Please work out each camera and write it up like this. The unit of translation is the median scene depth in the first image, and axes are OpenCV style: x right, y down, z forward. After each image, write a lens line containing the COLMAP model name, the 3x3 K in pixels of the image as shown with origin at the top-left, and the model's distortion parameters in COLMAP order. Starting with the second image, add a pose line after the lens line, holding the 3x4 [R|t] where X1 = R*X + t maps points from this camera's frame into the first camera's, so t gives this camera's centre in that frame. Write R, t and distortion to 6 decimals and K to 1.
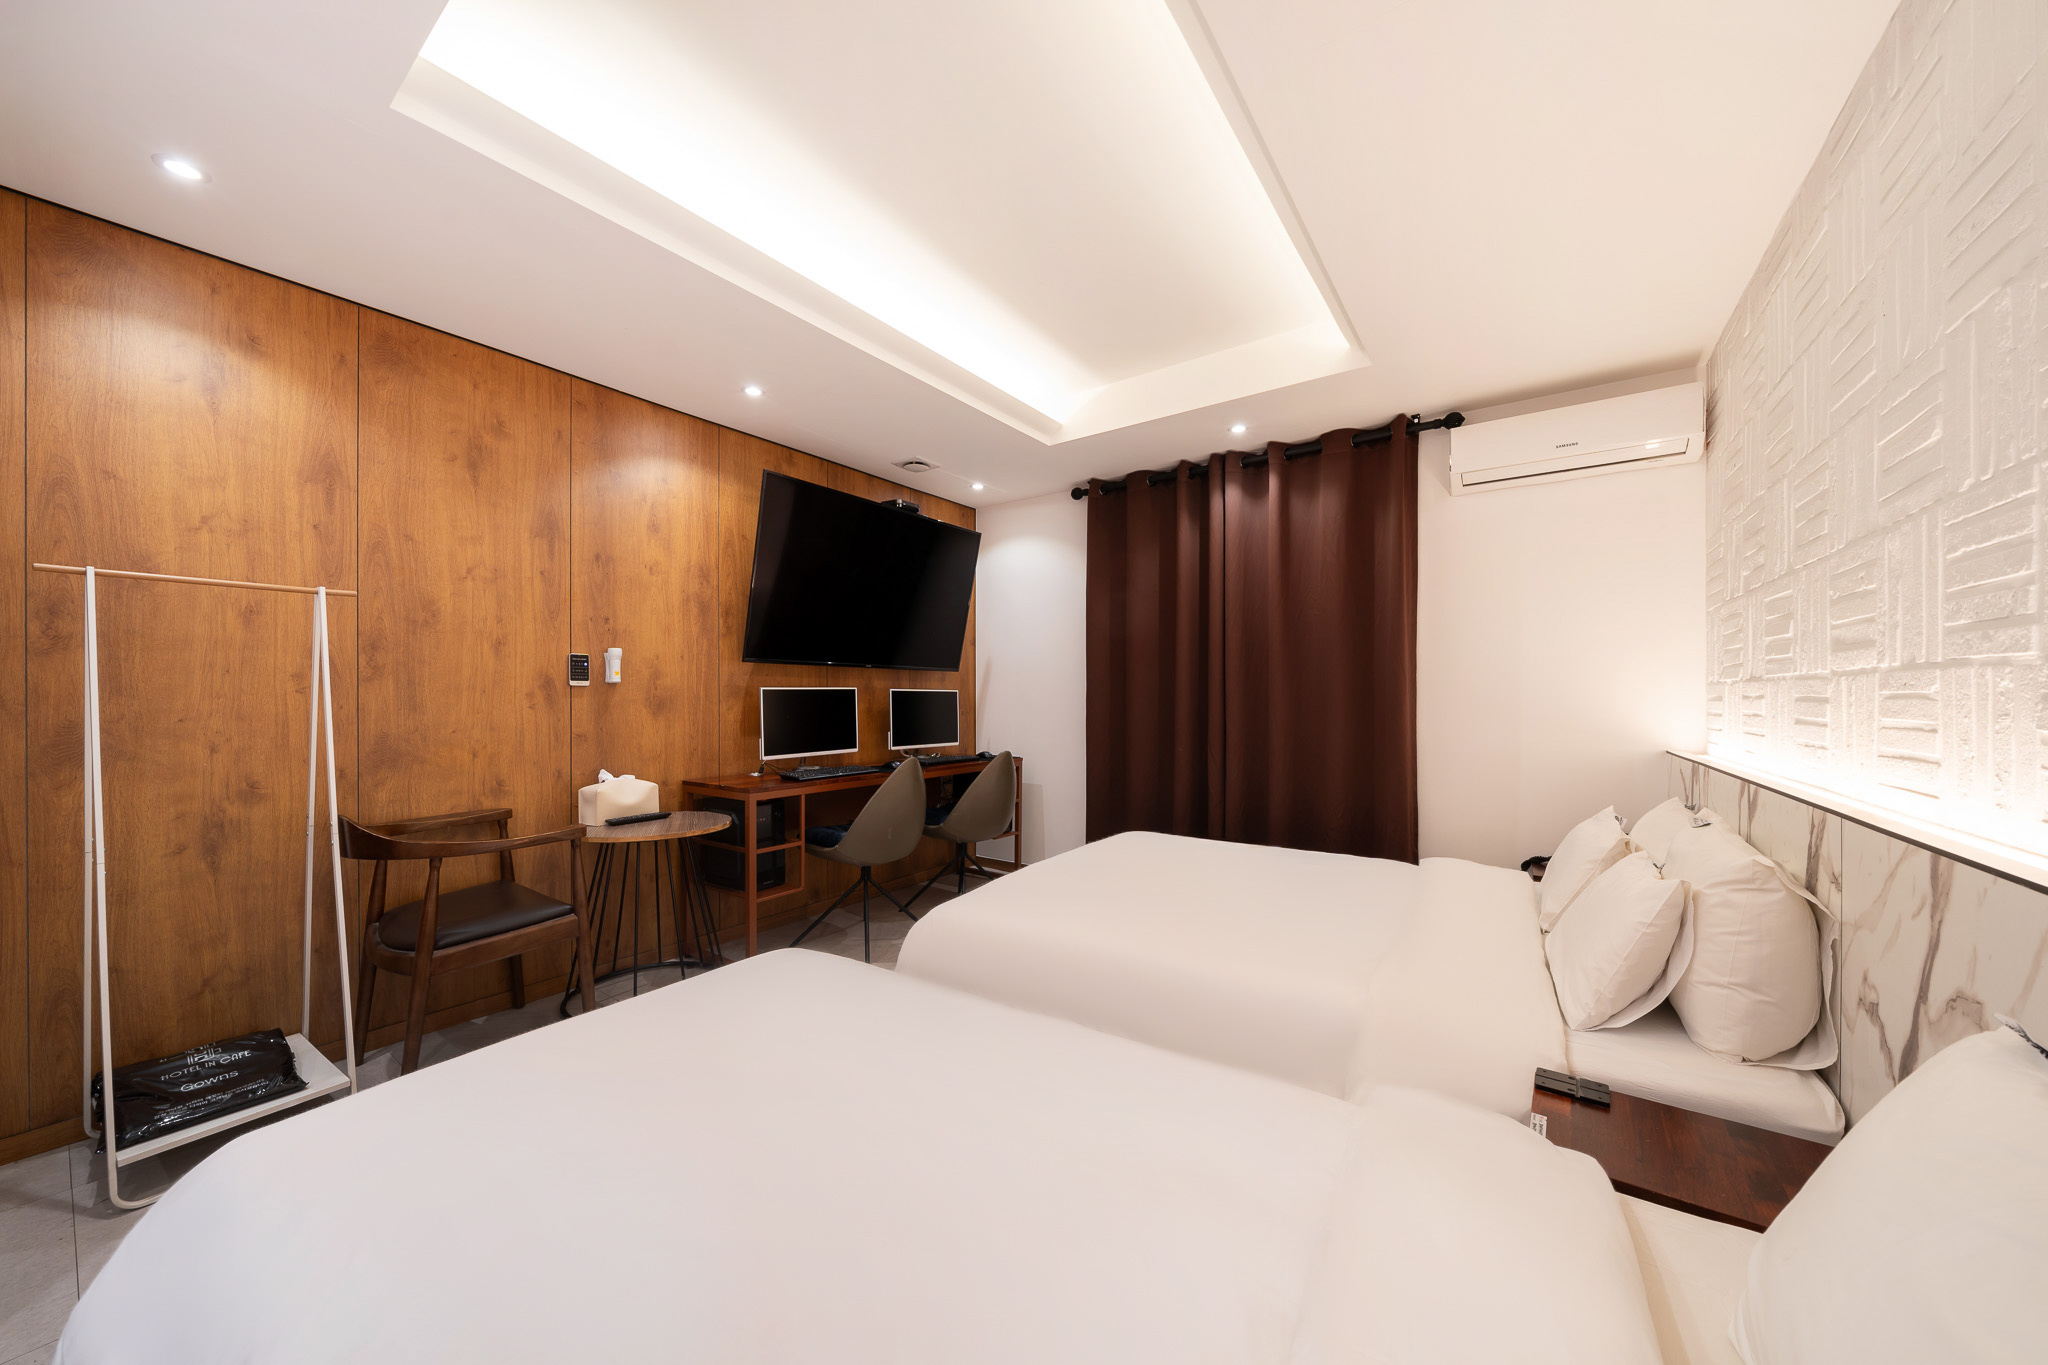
lens RADIAL K [[713.2, 0, 1013.6], [0, 713.2, 697.5], [0, 0, 1]] dist [0.001799, 0.000124]
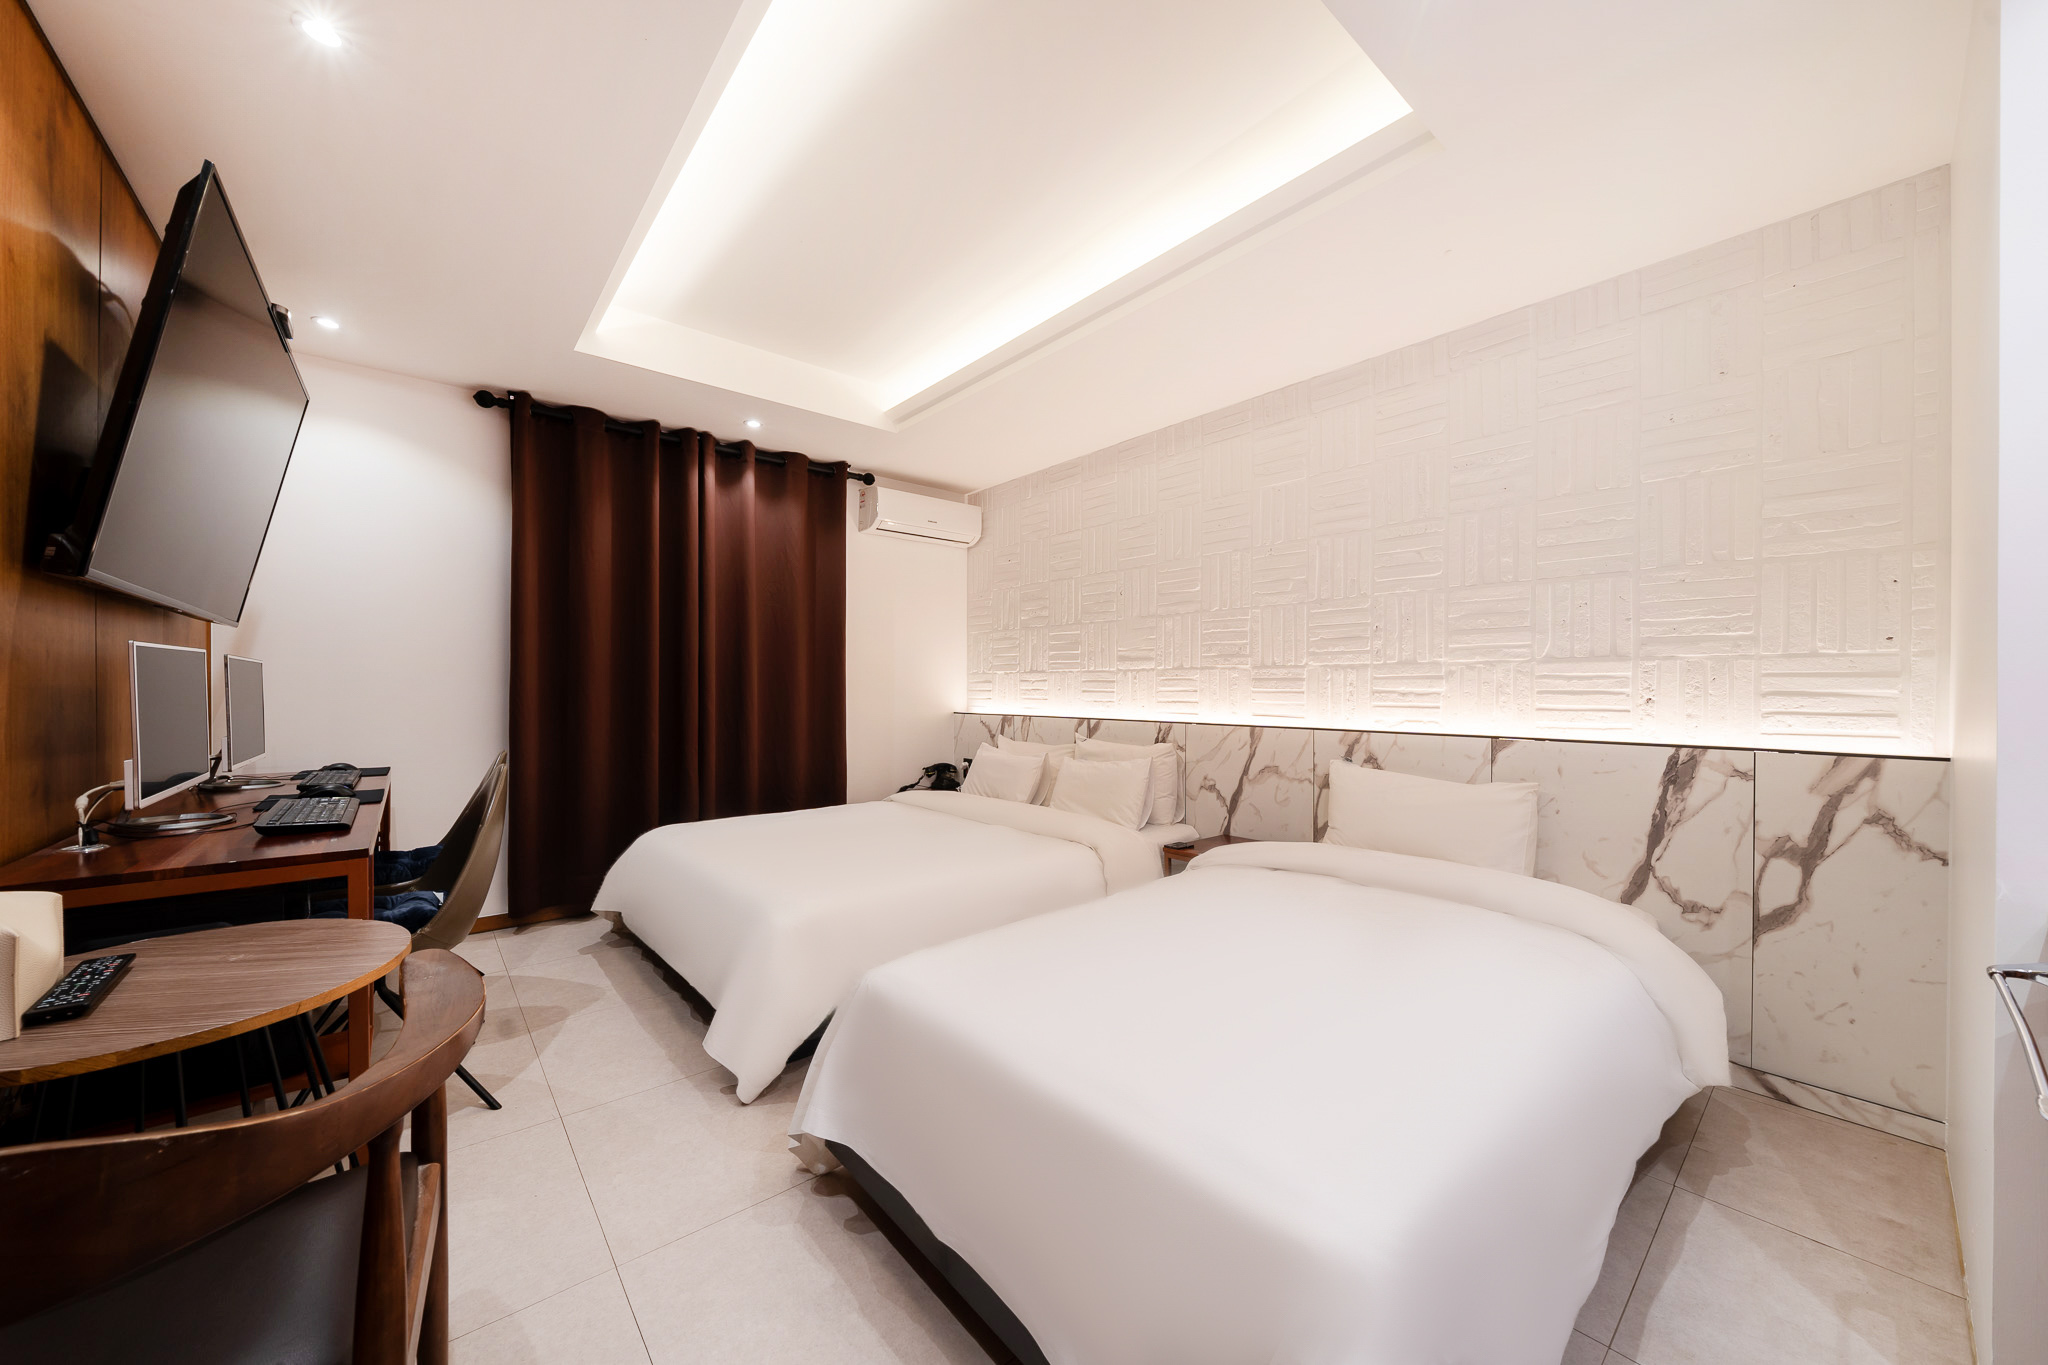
lens RADIAL K [[713.2, 0, 1013.6], [0, 713.2, 697.5], [0, 0, 1]] dist [0.001799, 0.000124]
pose [[0.250309, -0.013578, 0.968071, -0.643520], [-0.001458, 0.999895, 0.014402, 0.012244], [-0.968165, -0.005016, 0.250263, 0.380983]]
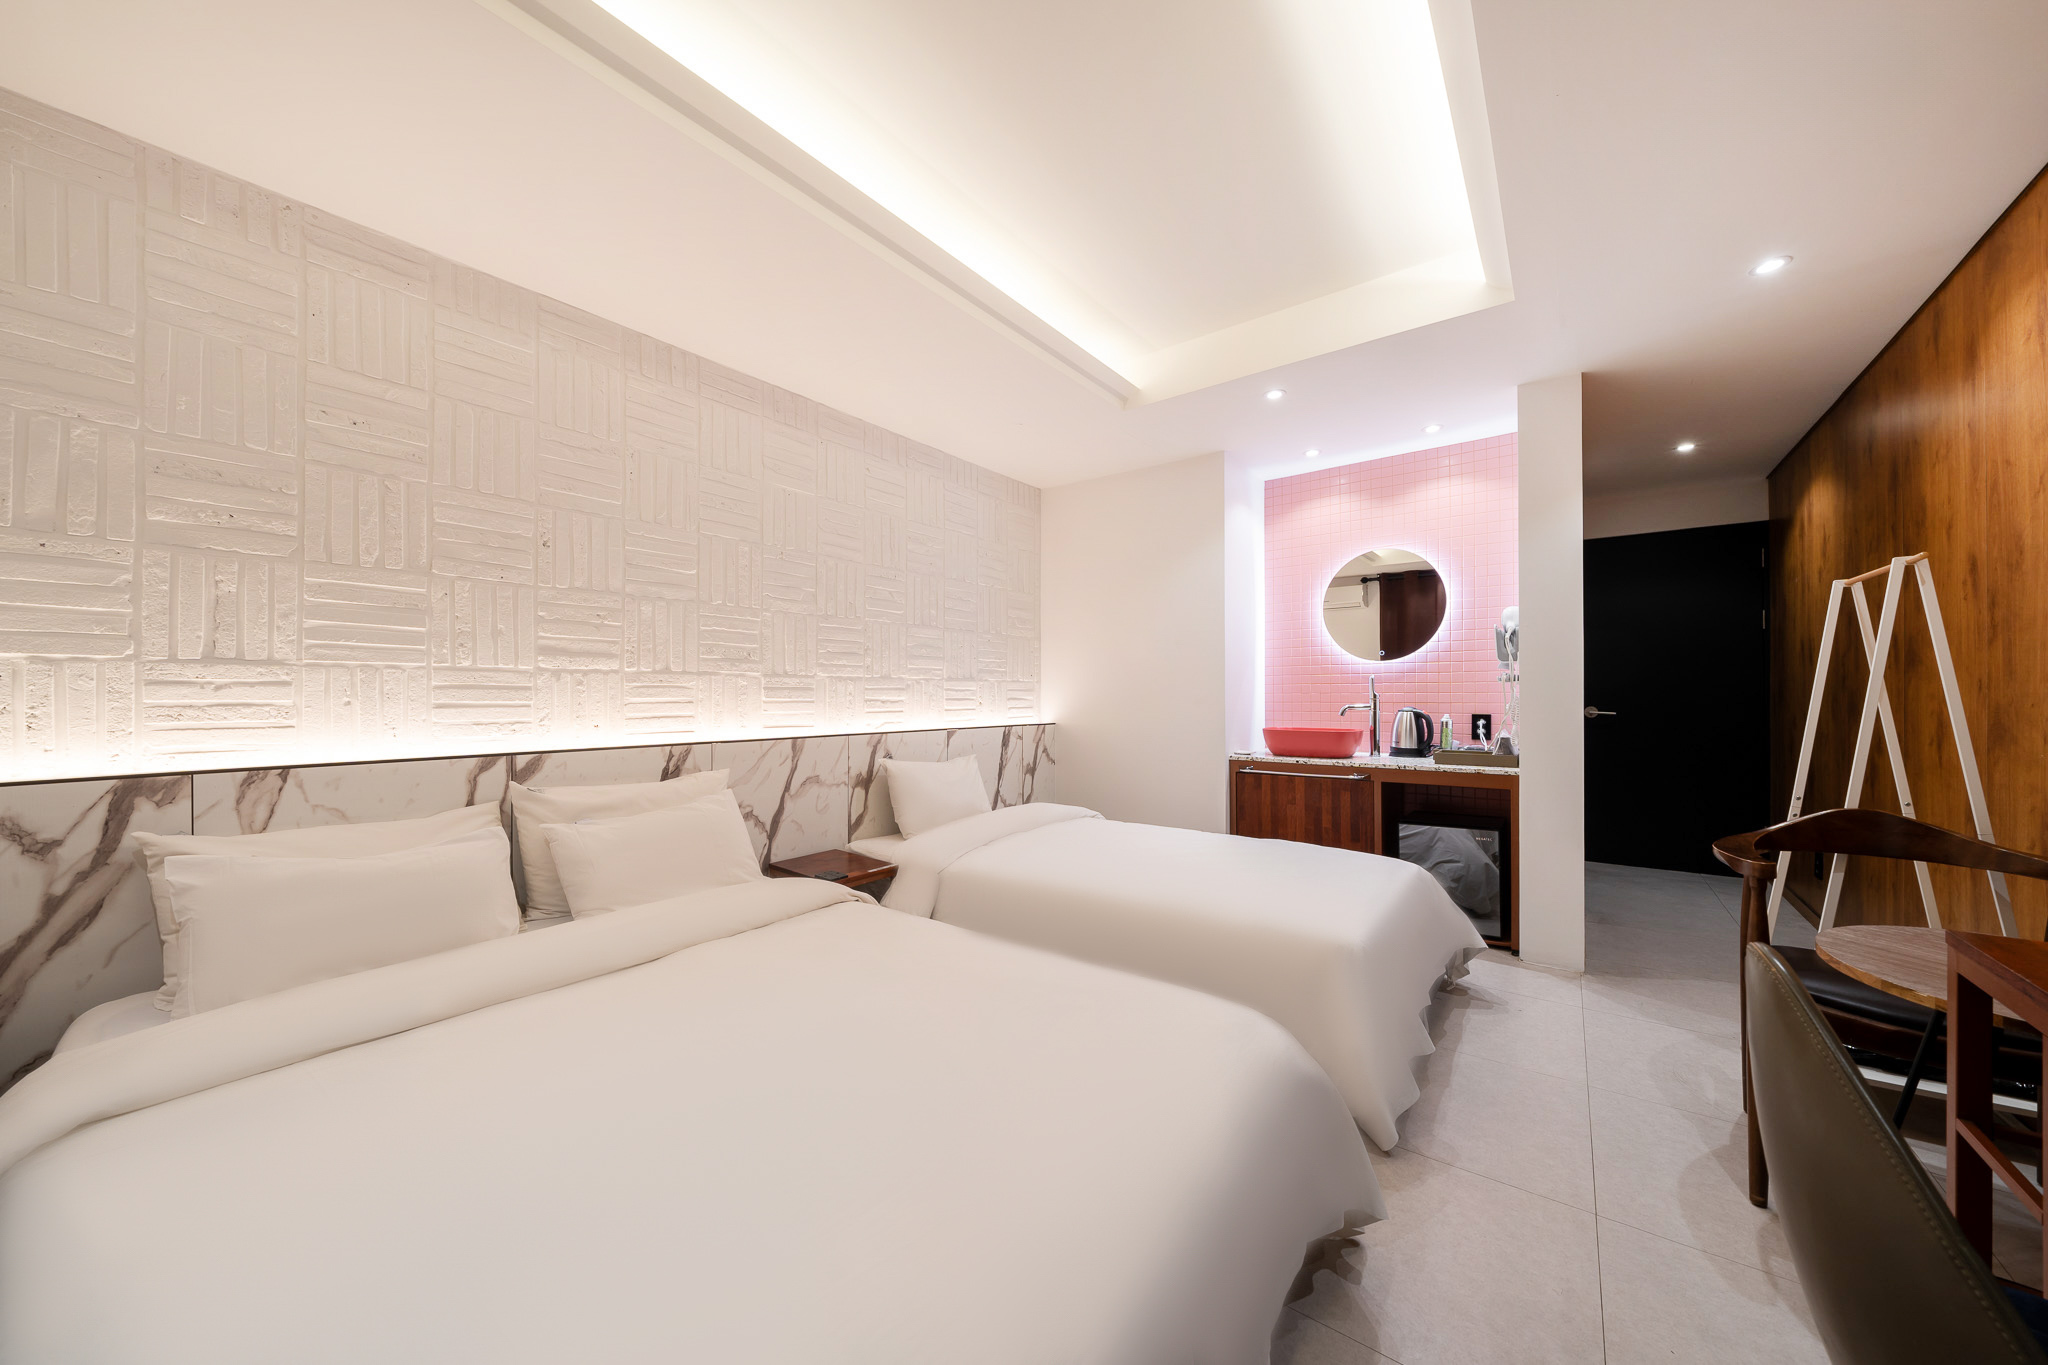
lens RADIAL K [[713.2, 0, 1013.6], [0, 713.2, 697.5], [0, 0, 1]] dist [0.001799, 0.000124]
pose [[-0.998865, 0.000848, 0.047623, 0.063902], [0.001005, 0.999994, 0.003282, 0.009779], [-0.047620, 0.003327, -0.998860, 1.228332]]
